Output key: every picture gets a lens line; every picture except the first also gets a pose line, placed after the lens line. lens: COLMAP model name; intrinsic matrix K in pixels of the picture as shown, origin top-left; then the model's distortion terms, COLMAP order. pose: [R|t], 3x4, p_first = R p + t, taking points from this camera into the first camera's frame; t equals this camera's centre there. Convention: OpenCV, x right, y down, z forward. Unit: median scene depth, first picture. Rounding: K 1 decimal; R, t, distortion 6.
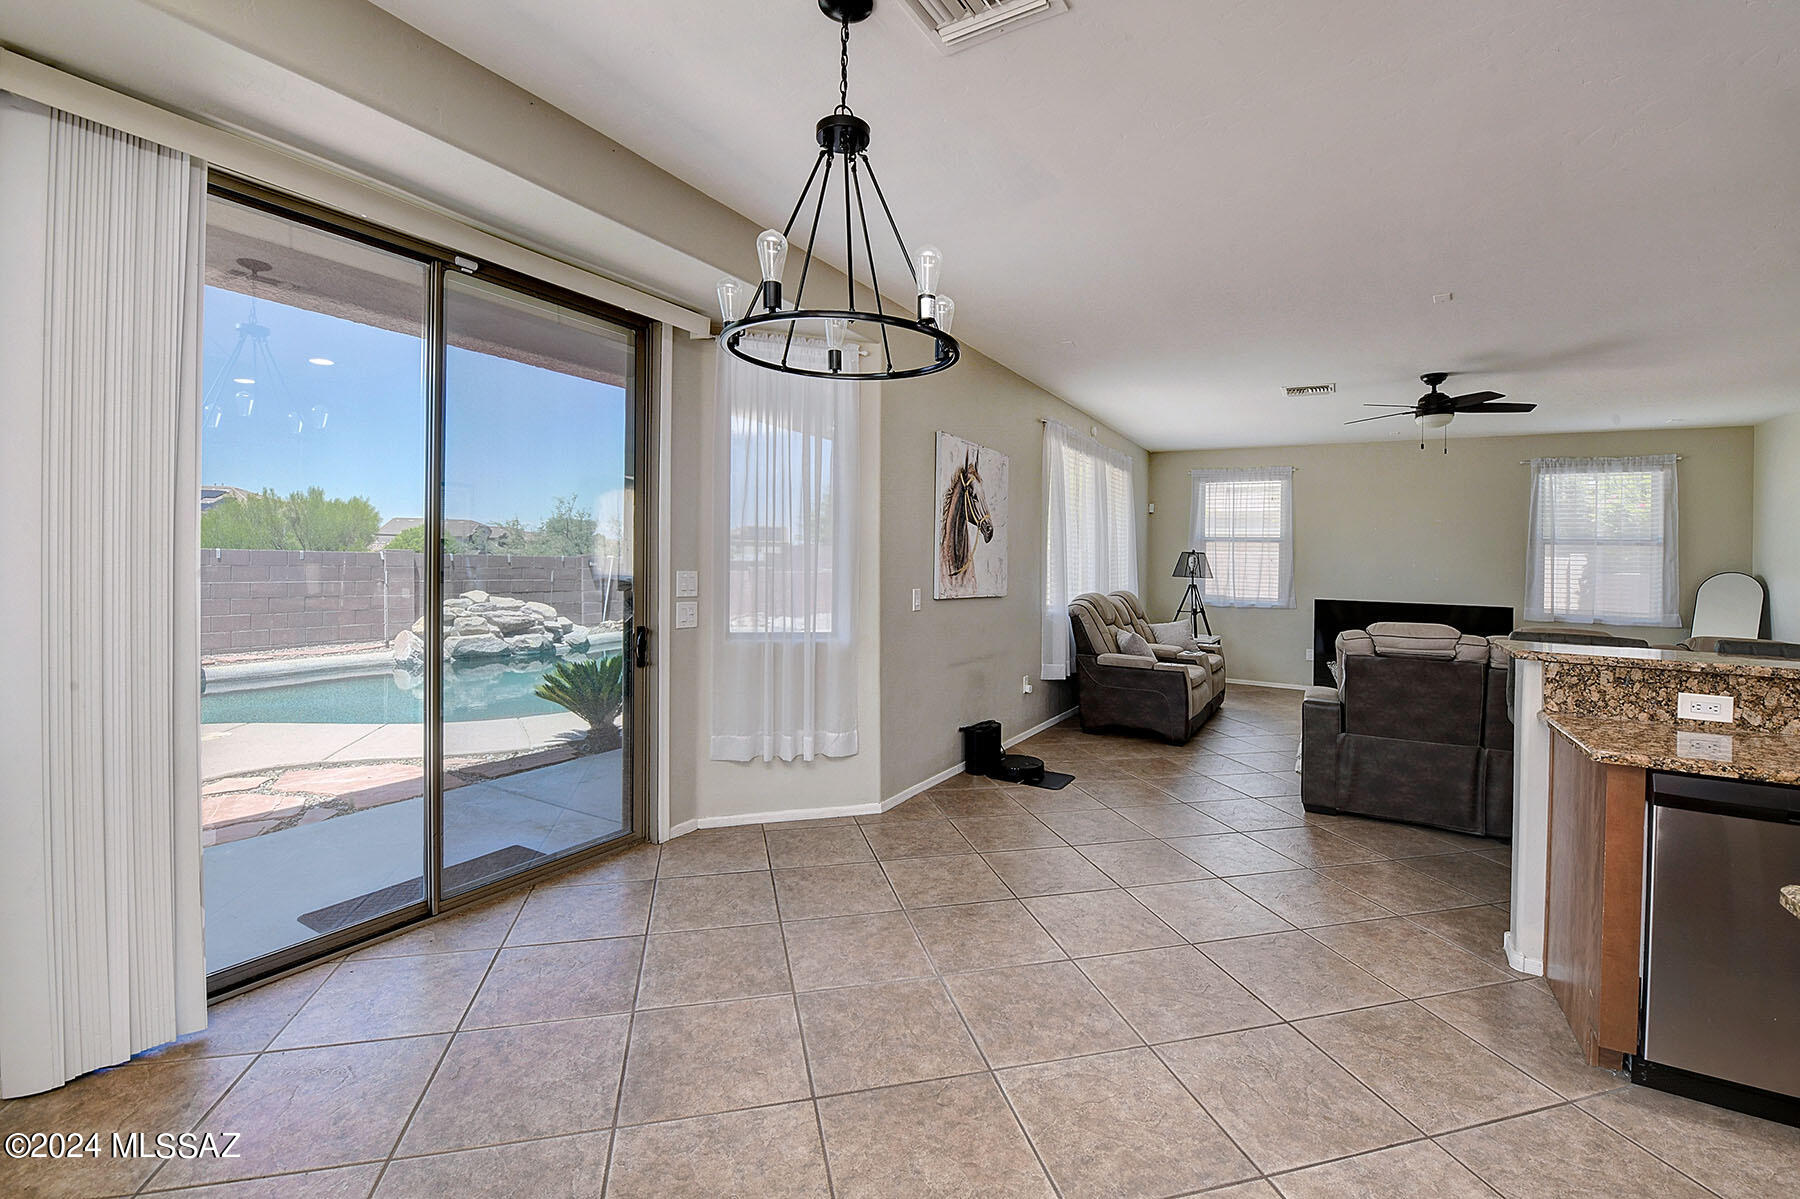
lens RADIAL K [[734.3, 0, 872.7], [0, 734.3, 534.3], [0, 0, 1]] dist [-0.024280, -0.000480]
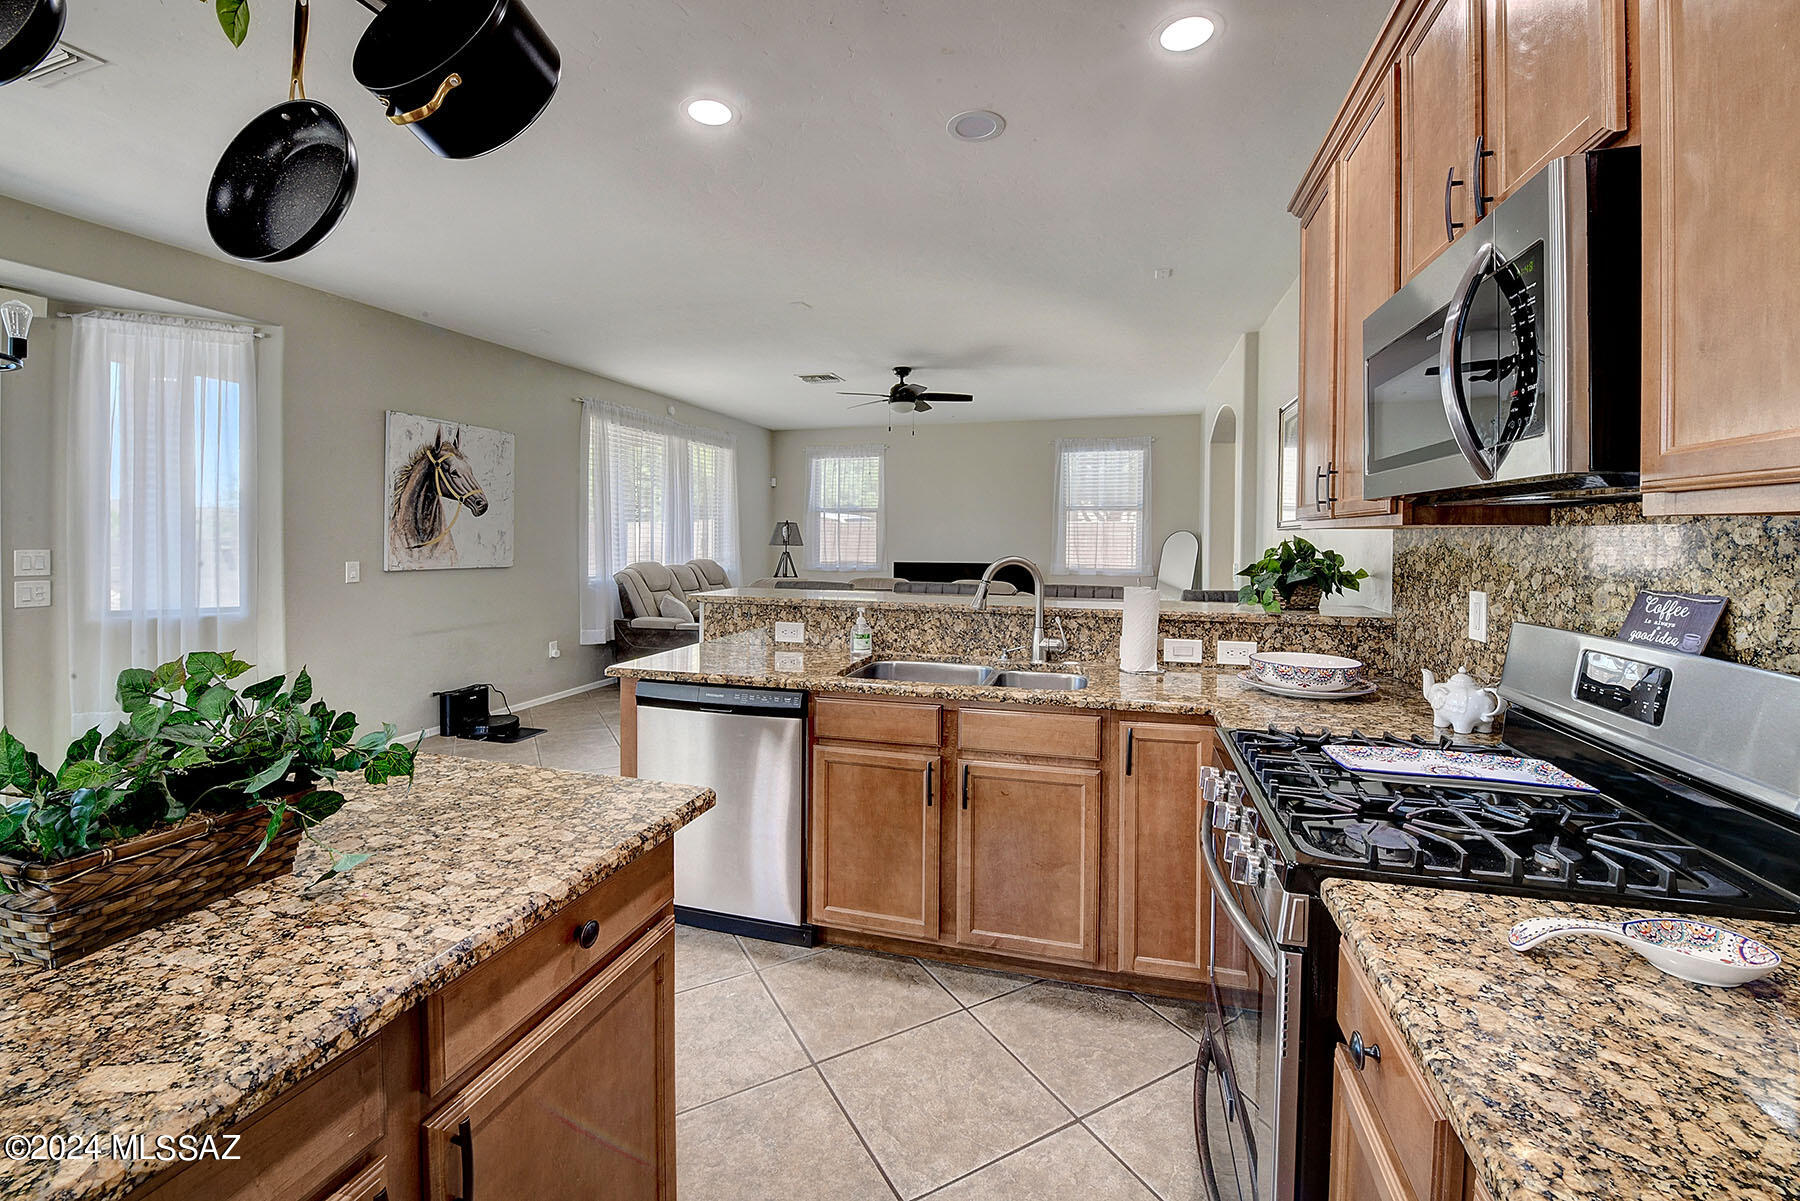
lens RADIAL K [[734.3, 0, 872.7], [0, 734.3, 535.3], [0, 0, 1]] dist [-0.024280, -0.000480]
pose [[0.965998, -0.022086, 0.257606, 0.432820], [0.013263, 0.999266, 0.035940, 0.008008], [-0.258211, -0.031302, 0.965581, -0.154019]]
